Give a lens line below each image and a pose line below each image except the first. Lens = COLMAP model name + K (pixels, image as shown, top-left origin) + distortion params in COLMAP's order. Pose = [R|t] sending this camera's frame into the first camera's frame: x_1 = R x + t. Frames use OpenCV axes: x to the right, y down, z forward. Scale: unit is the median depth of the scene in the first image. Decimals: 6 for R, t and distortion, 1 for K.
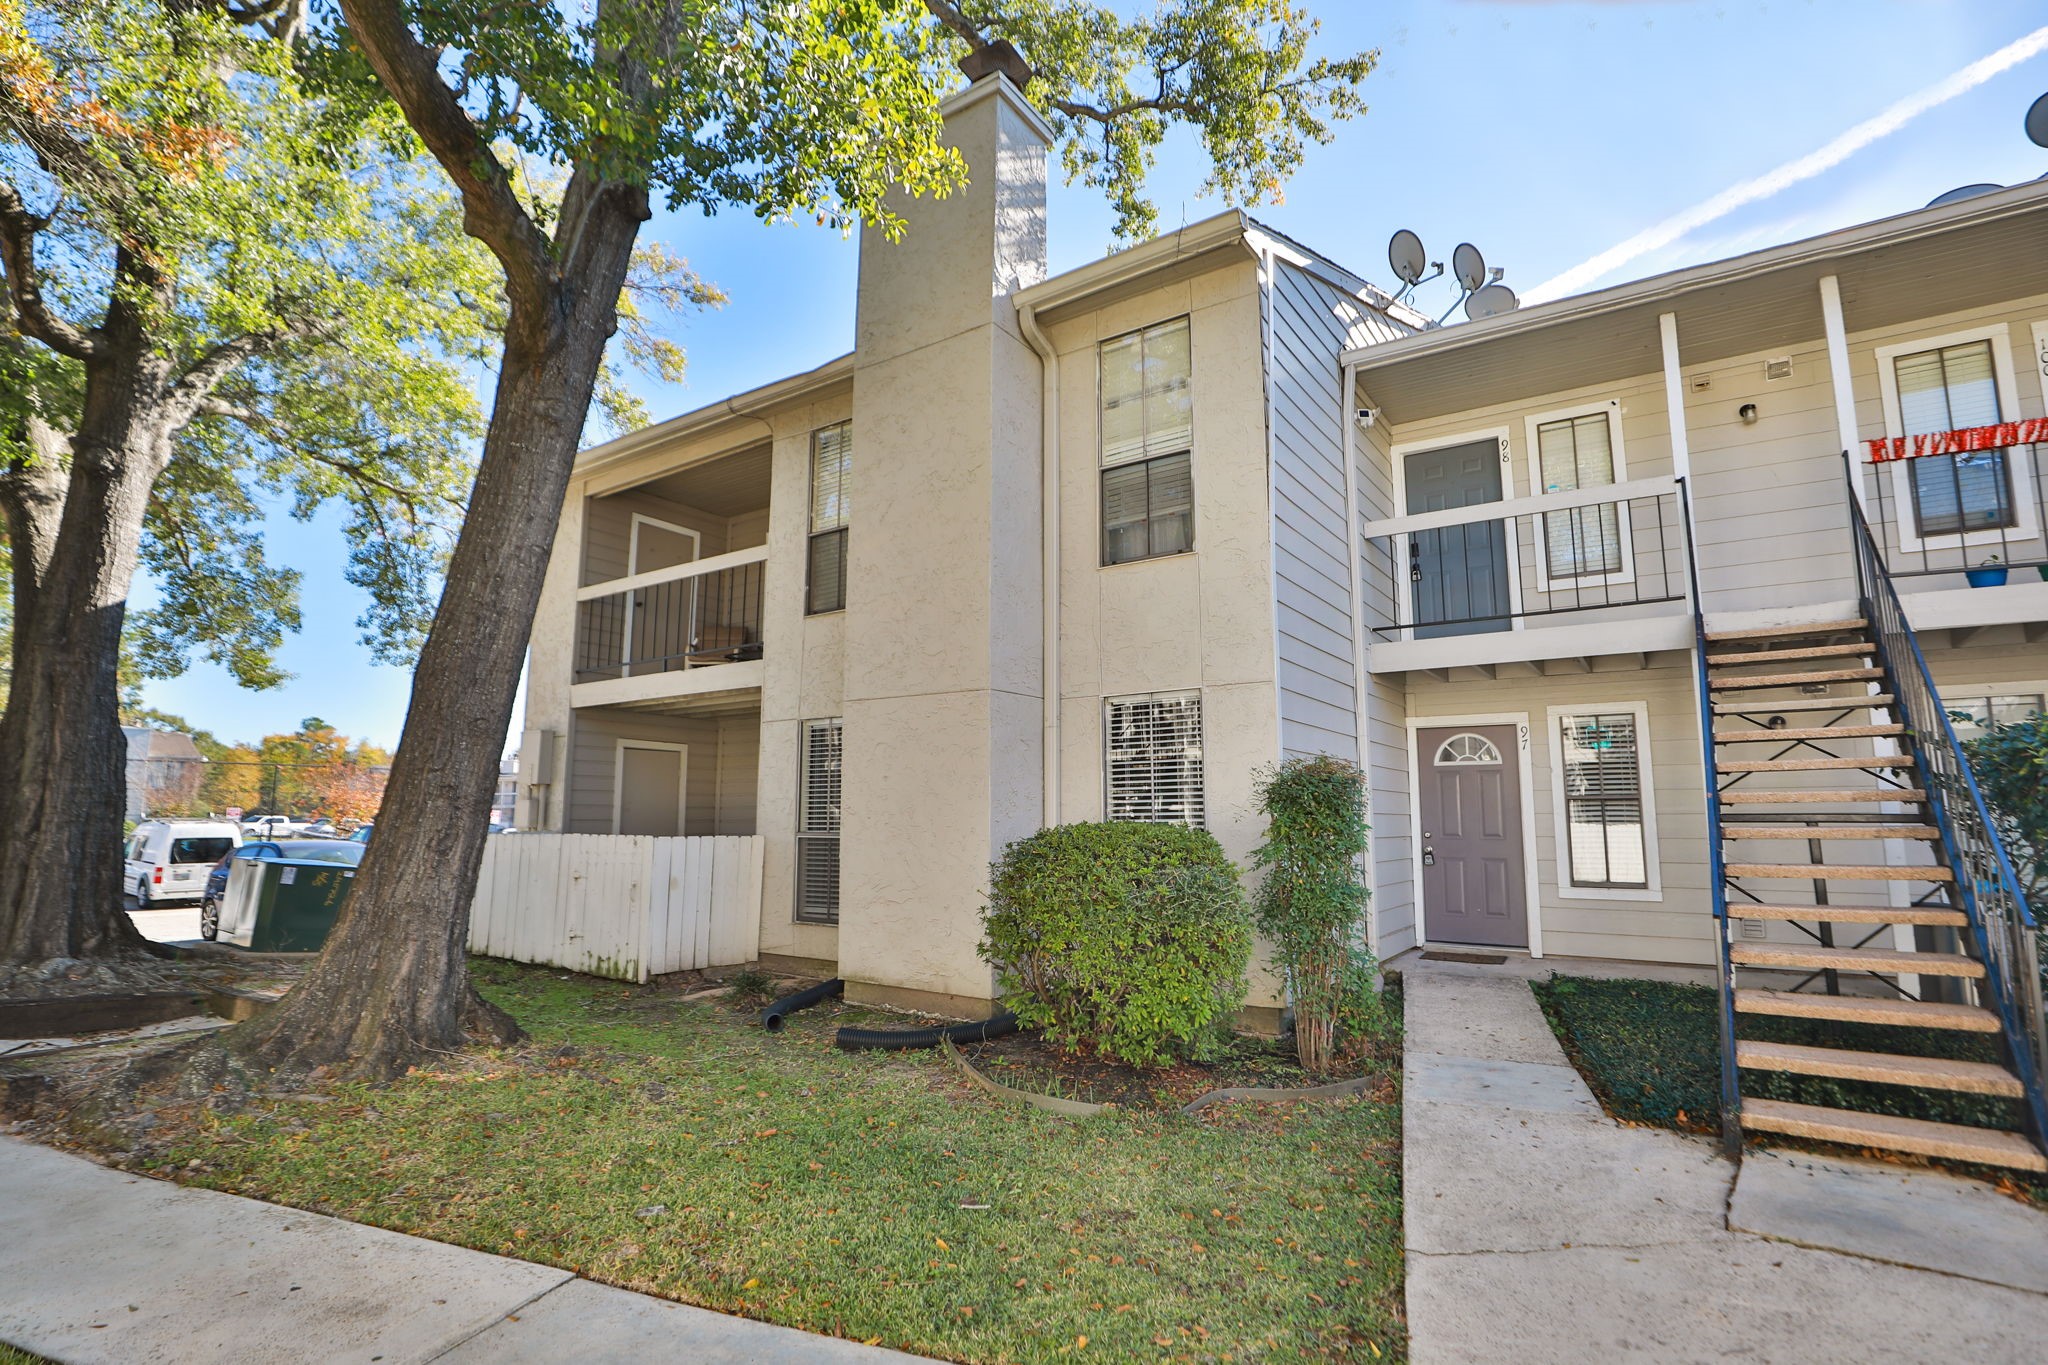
lens RADIAL K [[942.0, 0, 1023.8], [0, 942.0, 682.4], [0, 0, 1]] dist [-0.051237, 0.013968]
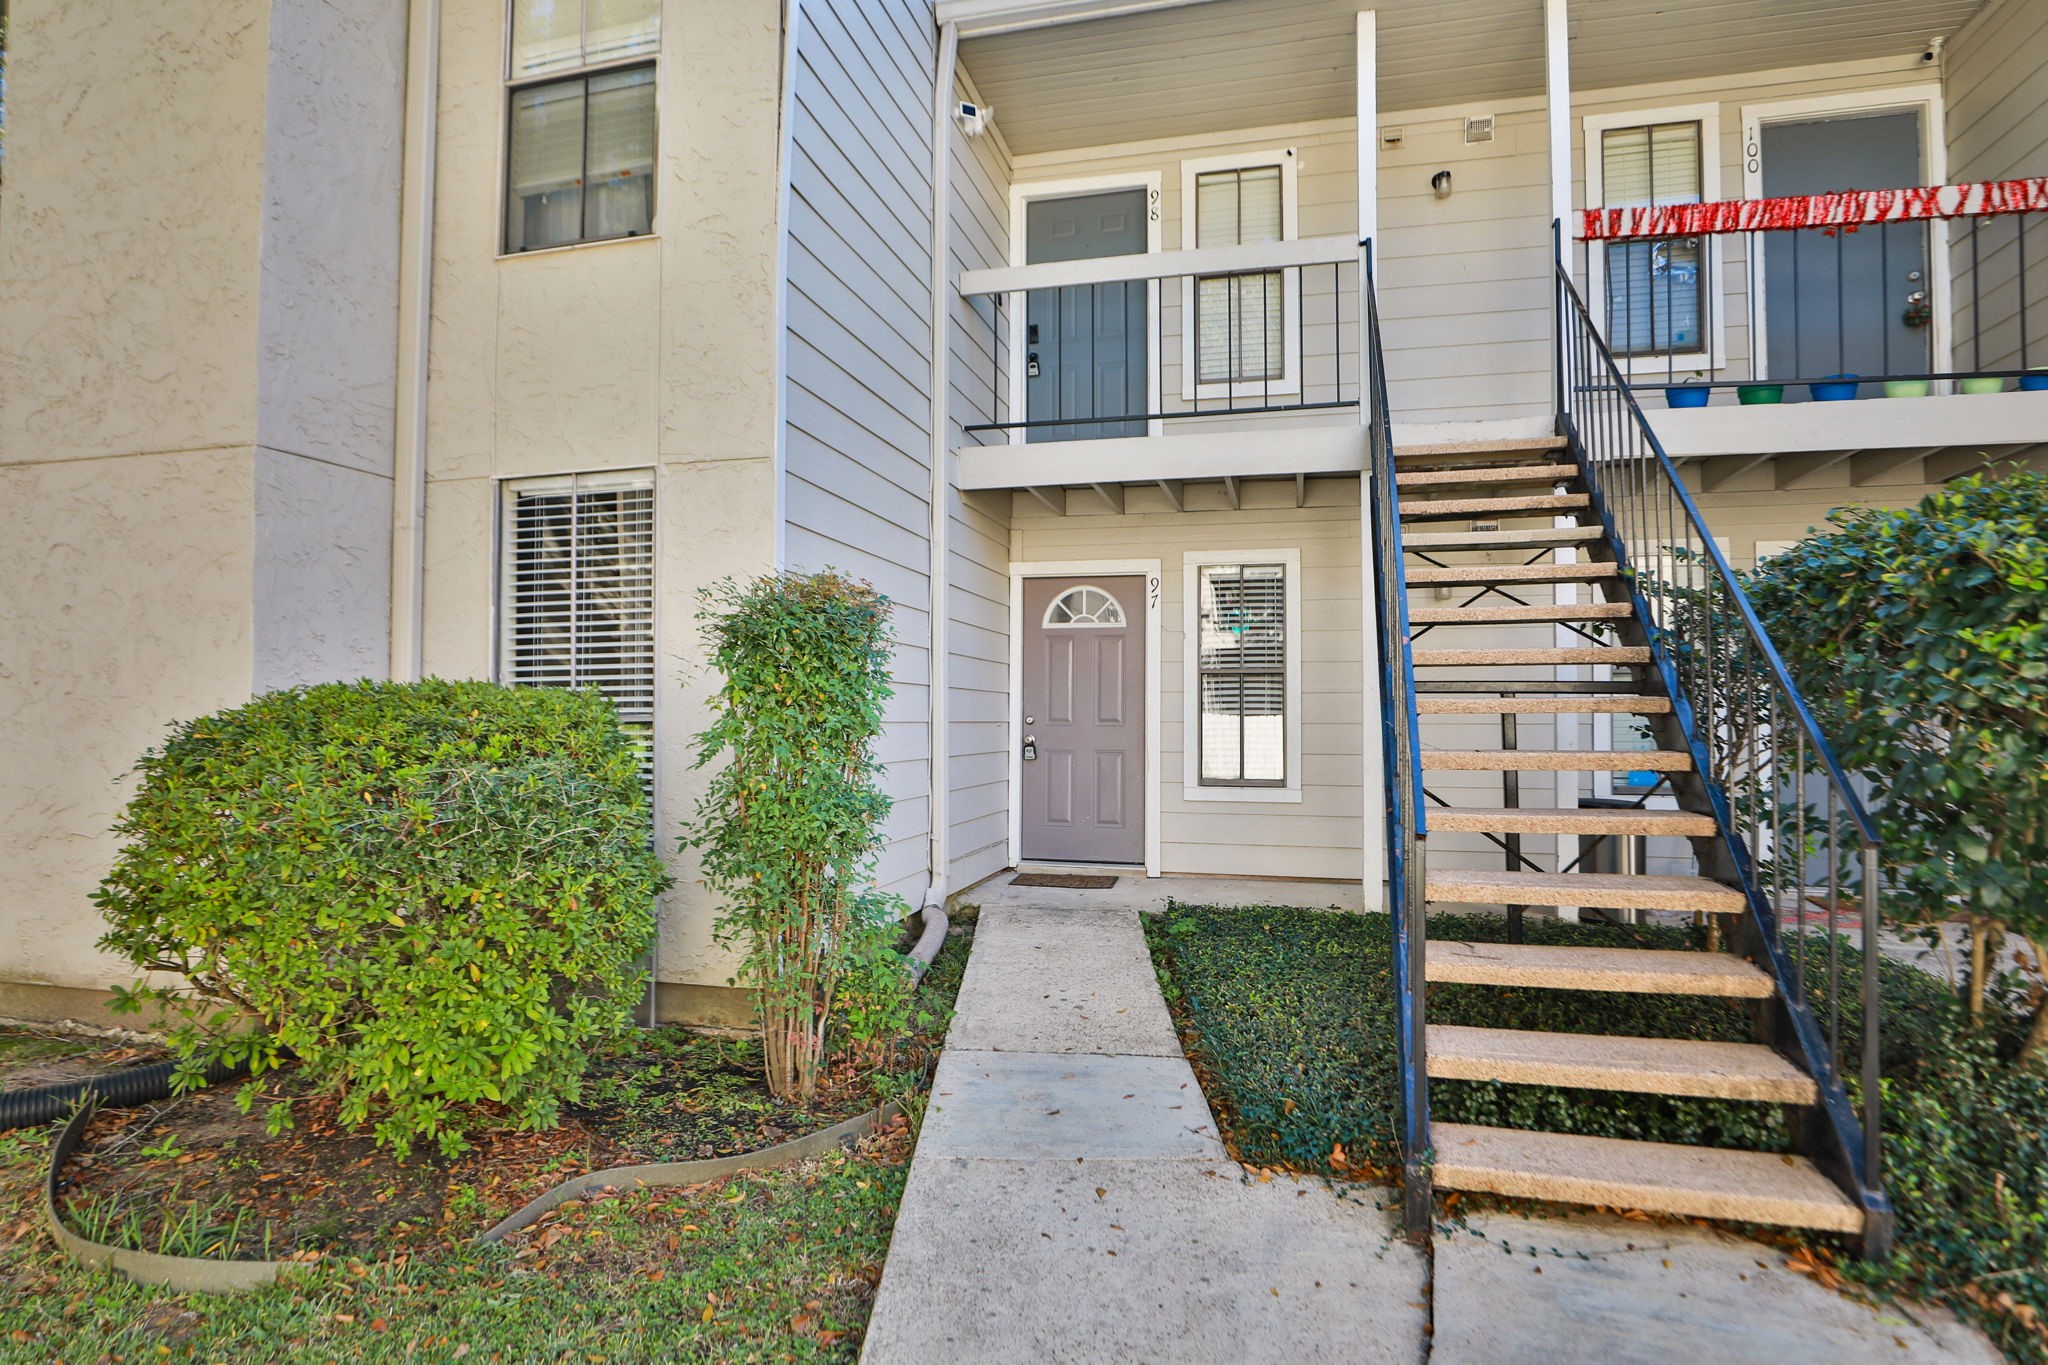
lens RADIAL K [[941.2, 0, 1020.2], [0, 941.2, 687.2], [0, 0, 1]] dist [-0.046984, 0.015629]
pose [[0.944061, 0.010089, 0.329616, 0.213395], [-0.045257, 0.994038, 0.099198, 0.075750], [-0.326650, -0.108566, 0.938889, 0.357719]]
